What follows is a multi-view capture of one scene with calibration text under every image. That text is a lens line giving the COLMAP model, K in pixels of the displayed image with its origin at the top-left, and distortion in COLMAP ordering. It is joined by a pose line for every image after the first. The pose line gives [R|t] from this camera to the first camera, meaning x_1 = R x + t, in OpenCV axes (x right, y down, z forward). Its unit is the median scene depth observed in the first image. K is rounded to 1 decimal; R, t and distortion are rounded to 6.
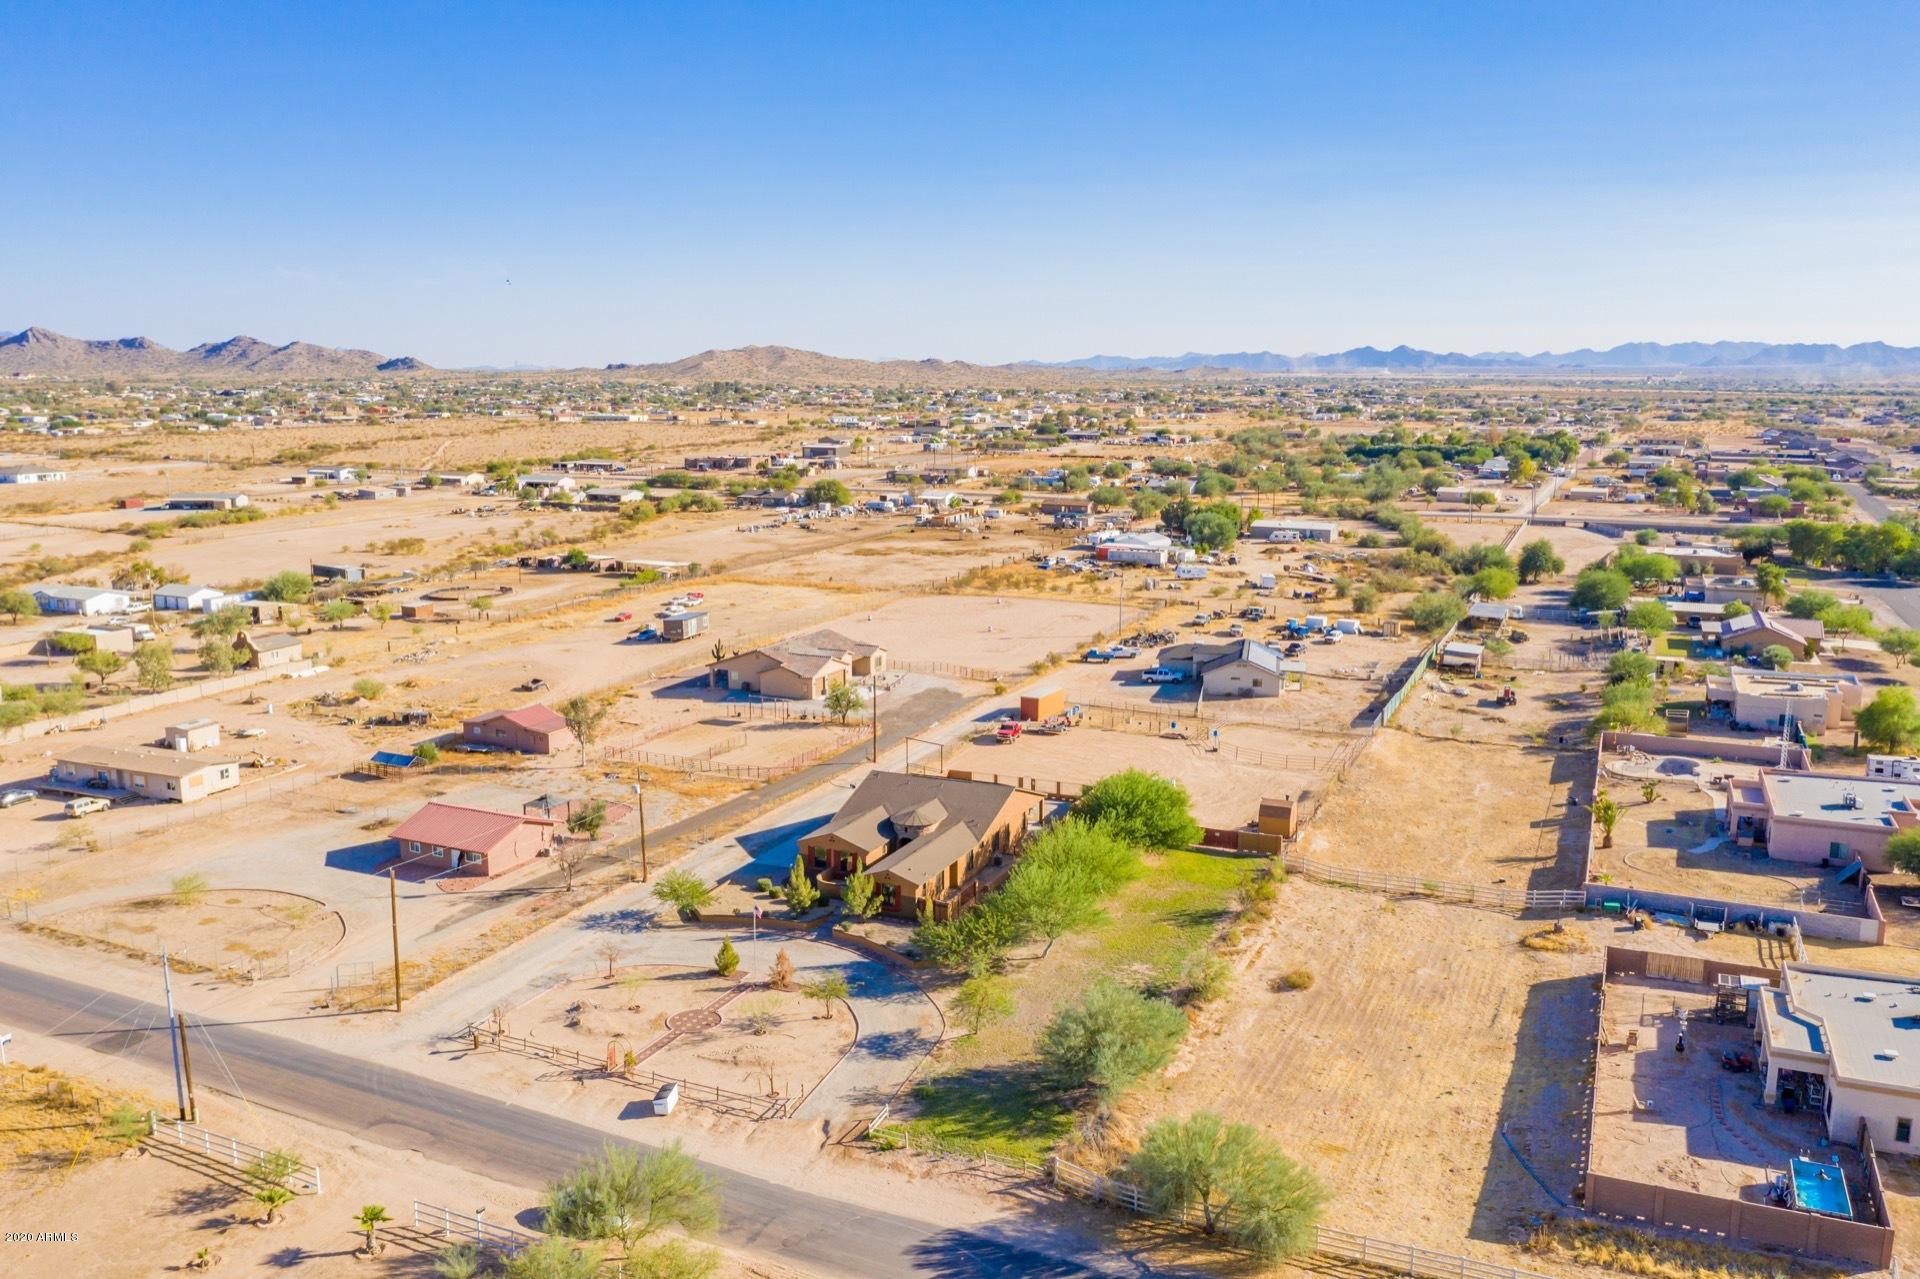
lens RADIAL K [[1518.0, 0, 951.1], [0, 1518.0, 628.0], [0, 0, 1]] dist [-0.016384, 0.001447]
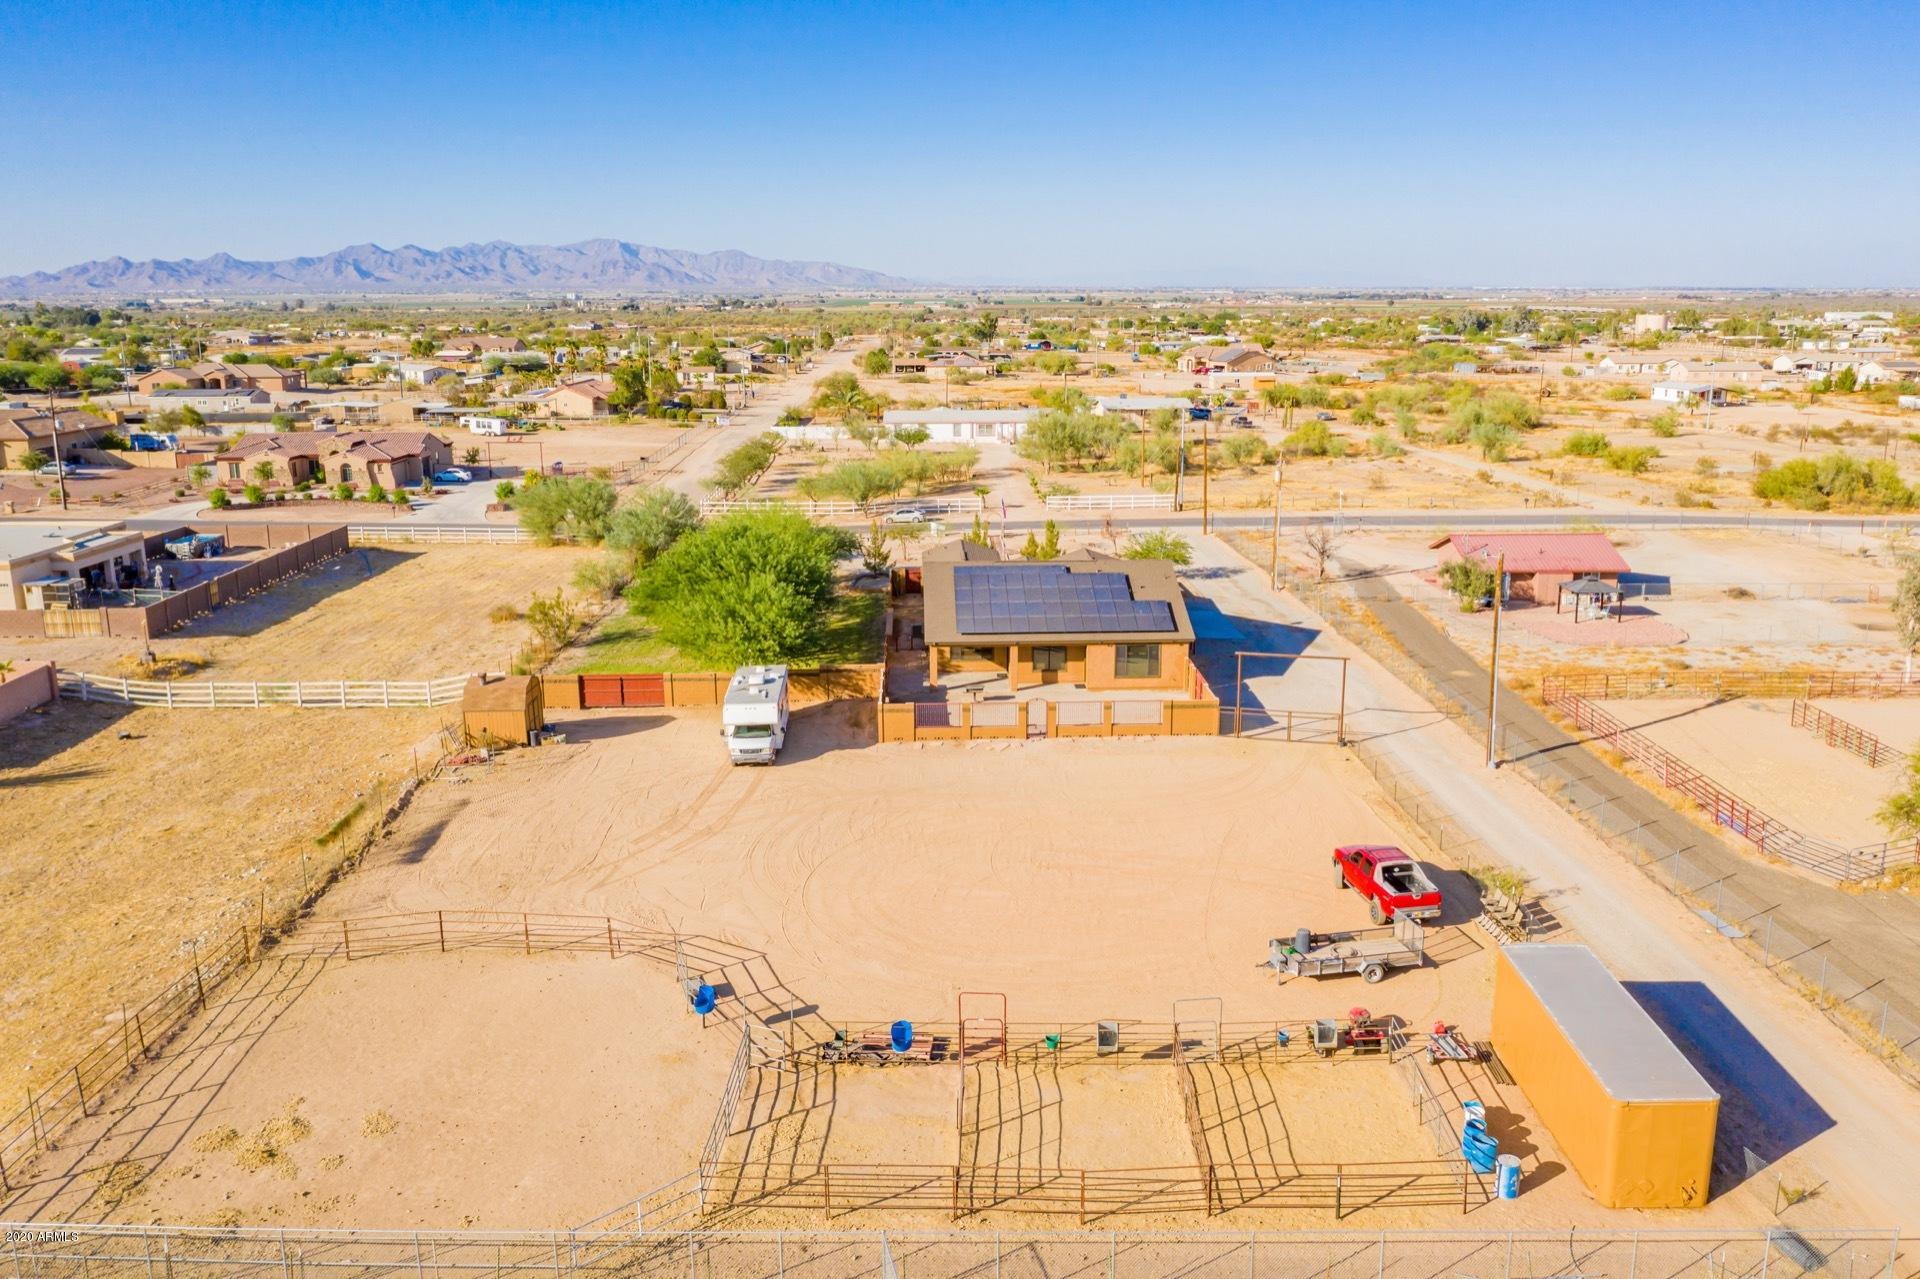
lens RADIAL K [[1518.0, 0, 971.3], [0, 1518.0, 646.8], [0, 0, 1]] dist [-0.016384, 0.001447]
pose [[-0.897334, 0.105305, -0.428605, 0.269525], [-0.067741, 0.926751, 0.369518, -0.090255], [0.436122, 0.360615, -0.824472, 1.374047]]
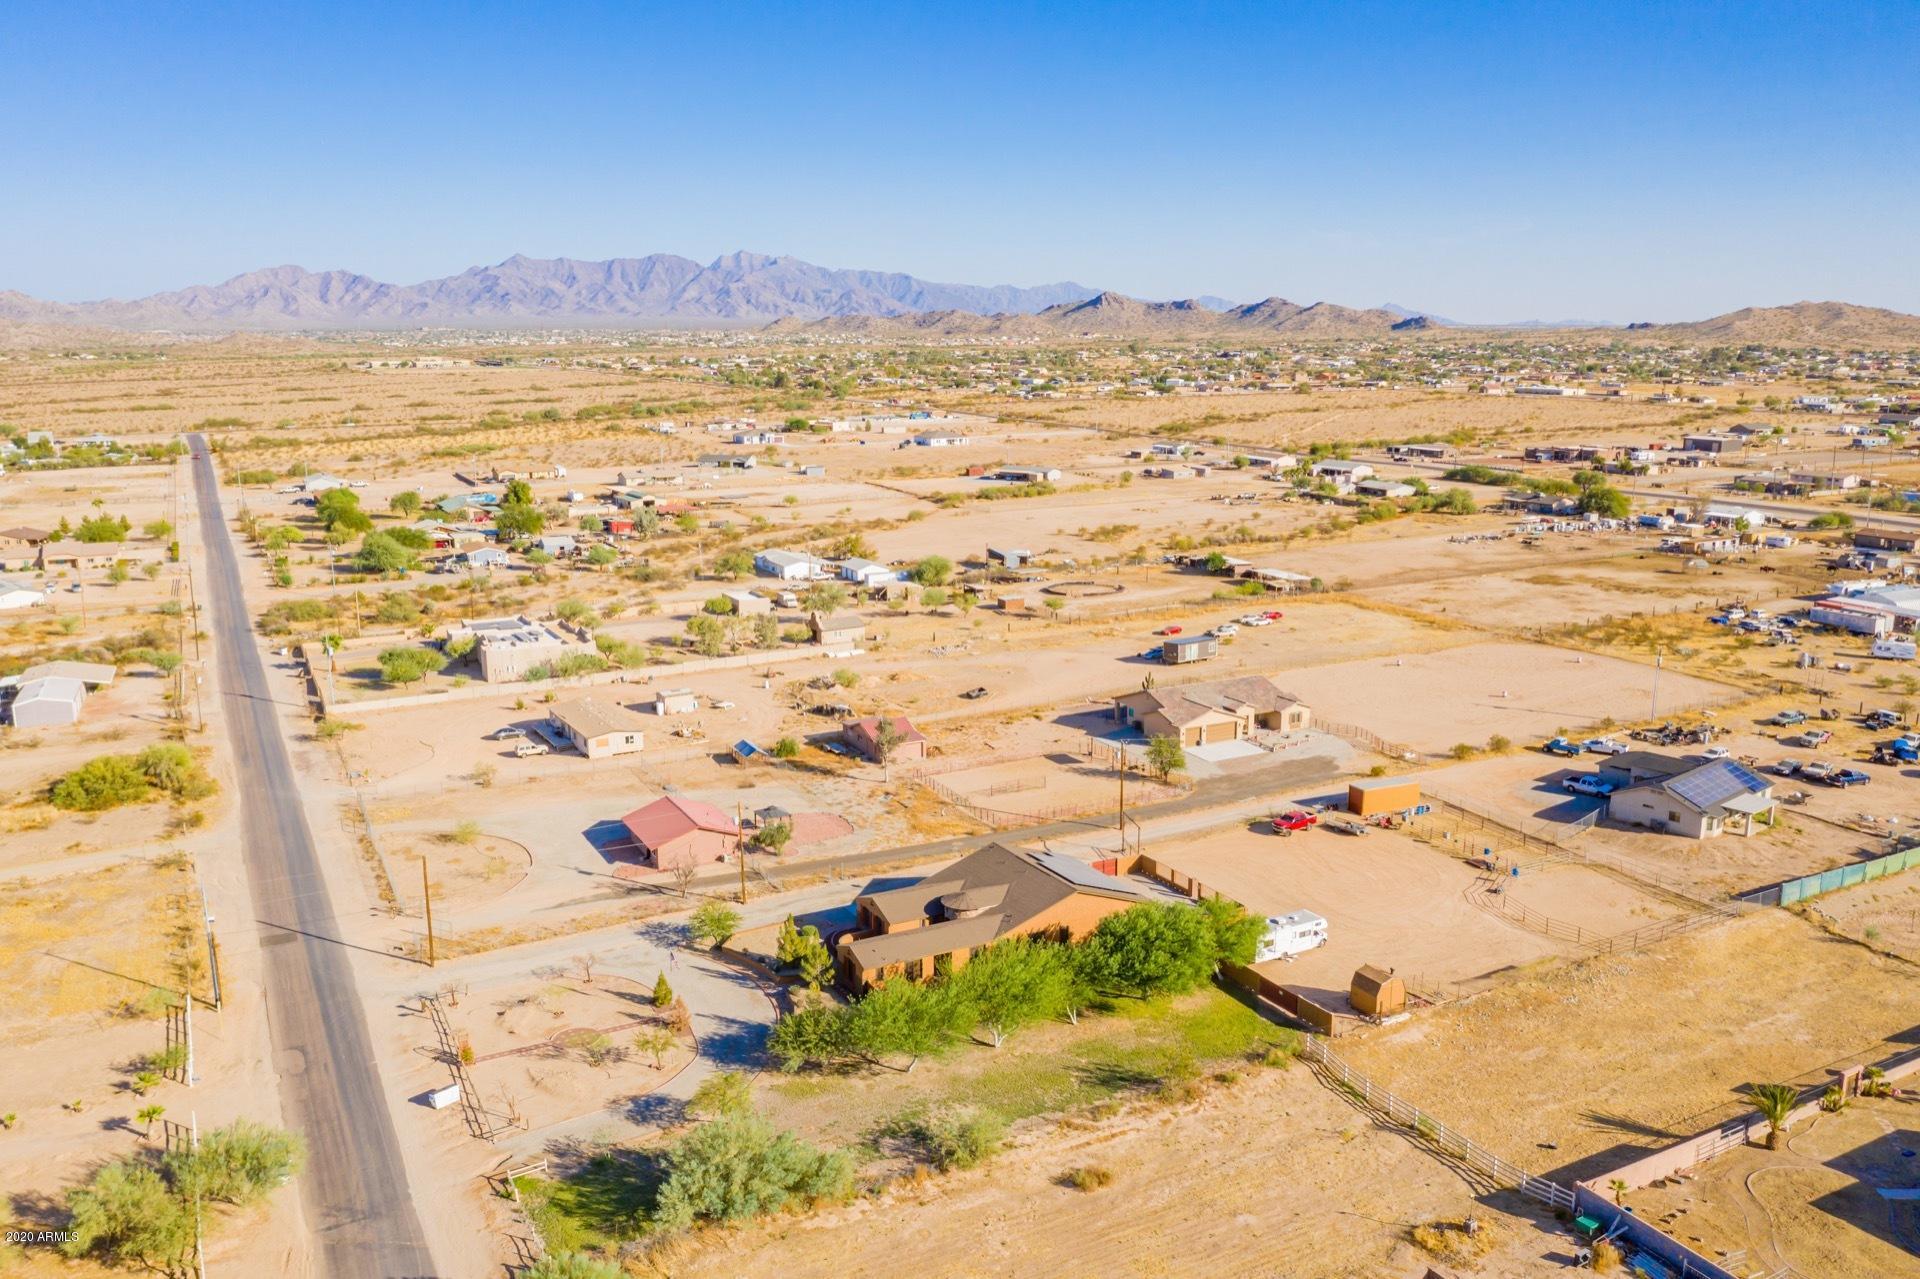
lens RADIAL K [[1518.0, 0, 958.5], [0, 1518.0, 644.4], [0, 0, 1]] dist [-0.016384, 0.001447]
pose [[0.796845, 0.119234, -0.592302, 0.467409], [-0.096044, 0.992866, 0.070658, -0.096029], [0.596502, 0.000584, 0.802612, 0.168856]]
